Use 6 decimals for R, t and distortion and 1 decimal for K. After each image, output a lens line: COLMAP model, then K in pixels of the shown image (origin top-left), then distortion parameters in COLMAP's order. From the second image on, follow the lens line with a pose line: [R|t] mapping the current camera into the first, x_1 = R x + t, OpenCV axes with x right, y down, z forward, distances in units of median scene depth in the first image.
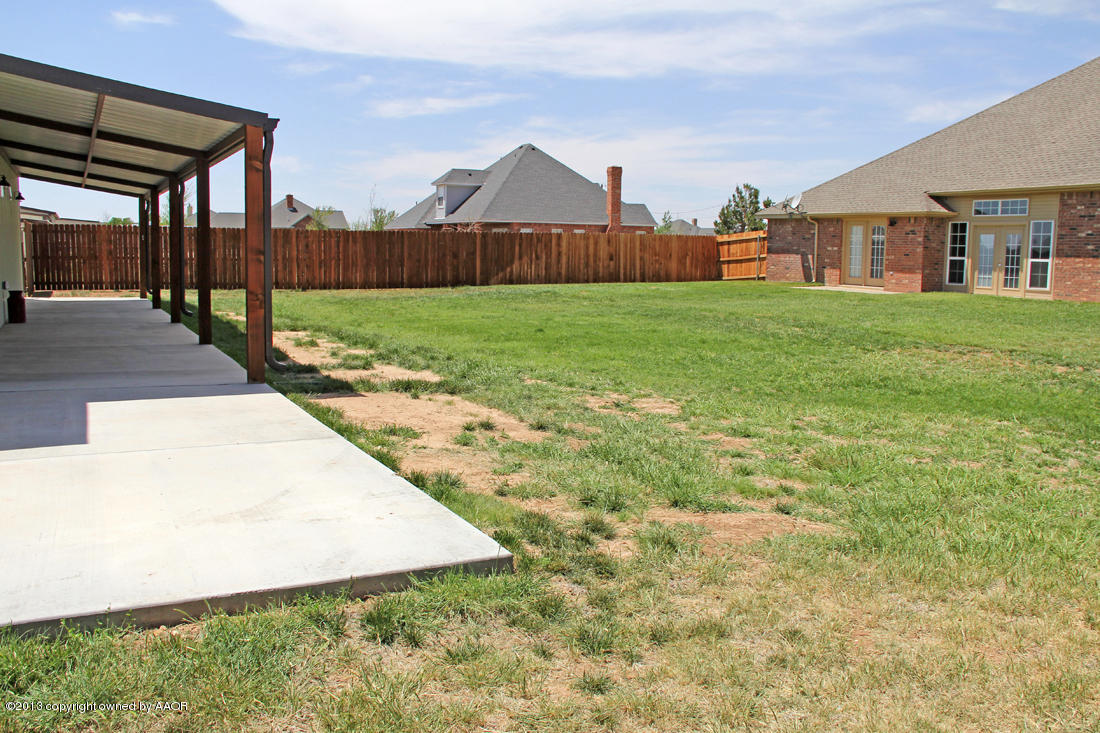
lens RADIAL K [[931.7, 0, 576.8], [0, 931.7, 378.0], [0, 0, 1]] dist [-0.141204, 0.093378]
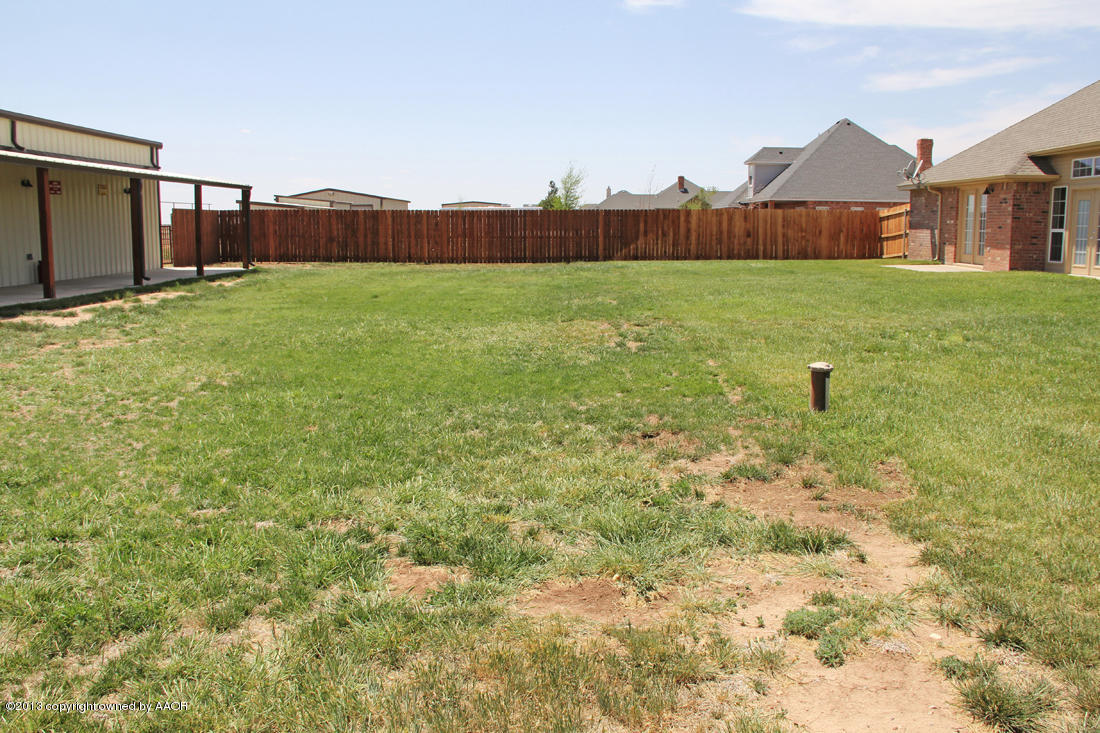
lens RADIAL K [[931.7, 0, 526.4], [0, 931.7, 364.3], [0, 0, 1]] dist [-0.141204, 0.093378]
pose [[0.866007, 0.059675, -0.496459, 0.350016], [-0.056655, 0.998170, 0.021154, -0.000247], [0.496813, 0.009807, 0.867802, 0.047680]]
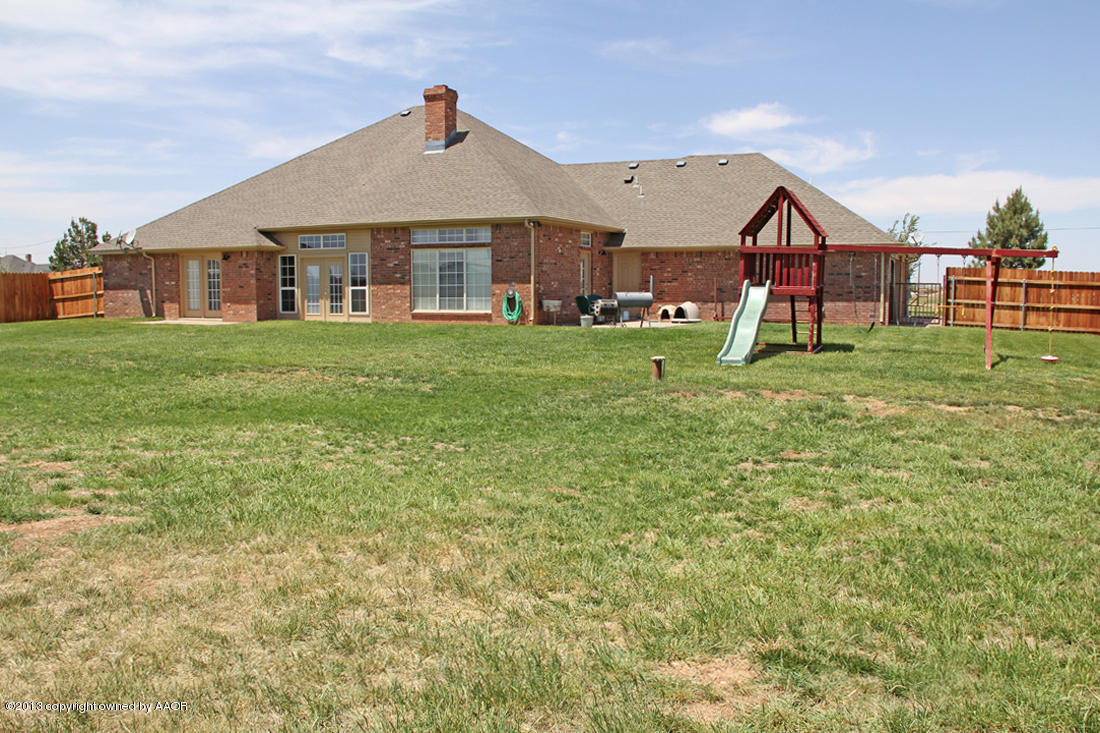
lens RADIAL K [[931.7, 0, 547.3], [0, 931.7, 370.0], [0, 0, 1]] dist [-0.141204, 0.093378]
pose [[0.799138, -0.067342, 0.597364, 0.002339], [0.093258, 0.995563, -0.012526, 0.006488], [-0.593870, 0.065718, 0.801872, -0.048977]]
